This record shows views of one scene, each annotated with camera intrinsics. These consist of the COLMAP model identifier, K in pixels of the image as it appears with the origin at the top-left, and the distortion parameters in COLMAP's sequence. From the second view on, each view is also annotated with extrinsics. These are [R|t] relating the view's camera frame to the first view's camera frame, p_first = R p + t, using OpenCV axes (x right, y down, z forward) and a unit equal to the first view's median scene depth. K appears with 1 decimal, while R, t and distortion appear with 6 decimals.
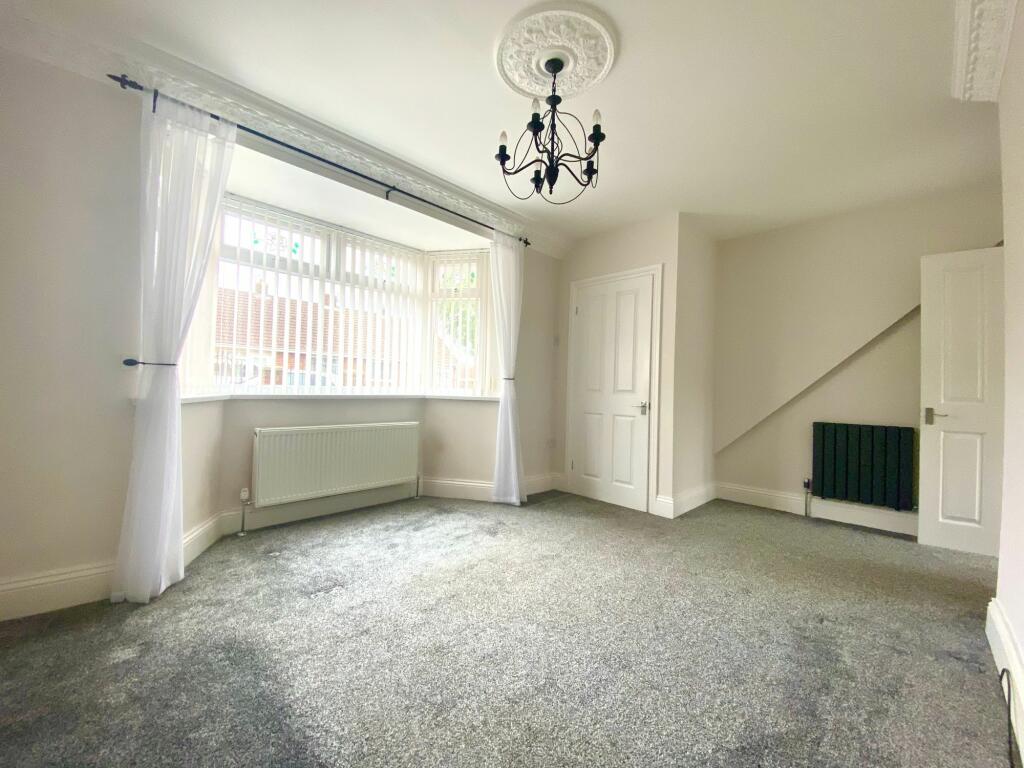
lens RADIAL K [[415.9, 0, 511.4], [0, 415.9, 381.1], [0, 0, 1]] dist [0.021286, -0.016046]
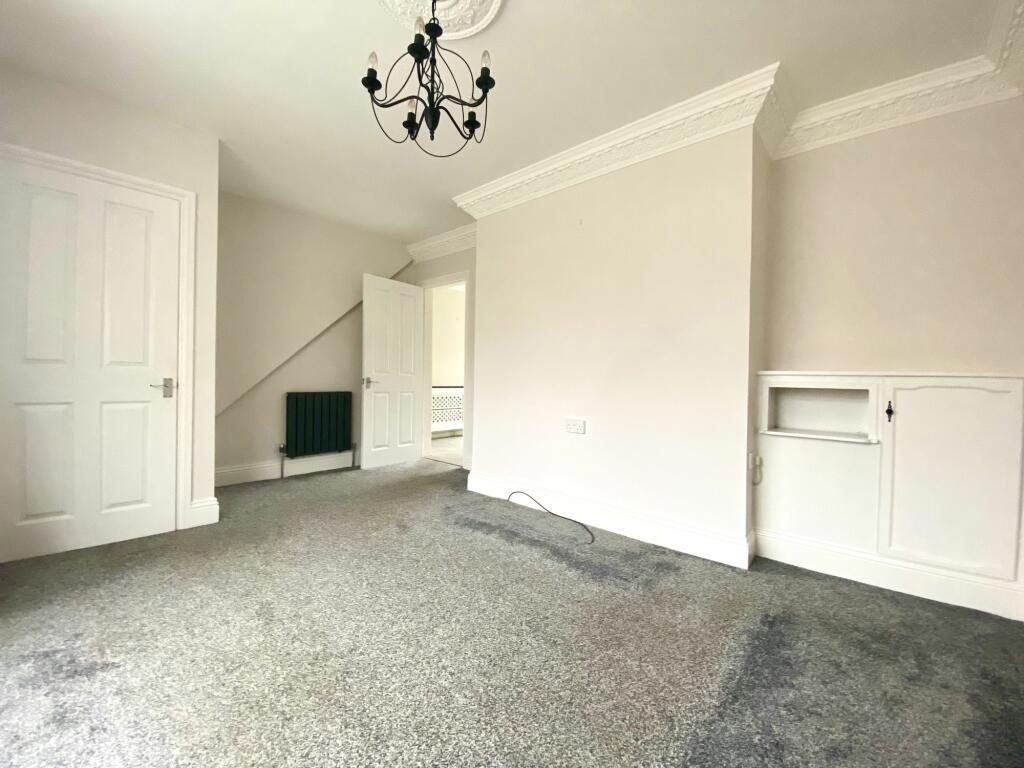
lens RADIAL K [[415.9, 0, 511.4], [0, 415.9, 381.1], [0, 0, 1]] dist [0.021286, -0.016046]
pose [[-0.038932, -0.035152, 0.998623, -0.481275], [-0.034157, 0.998844, 0.033828, 0.011241], [-0.998658, -0.032793, -0.040088, 0.523457]]
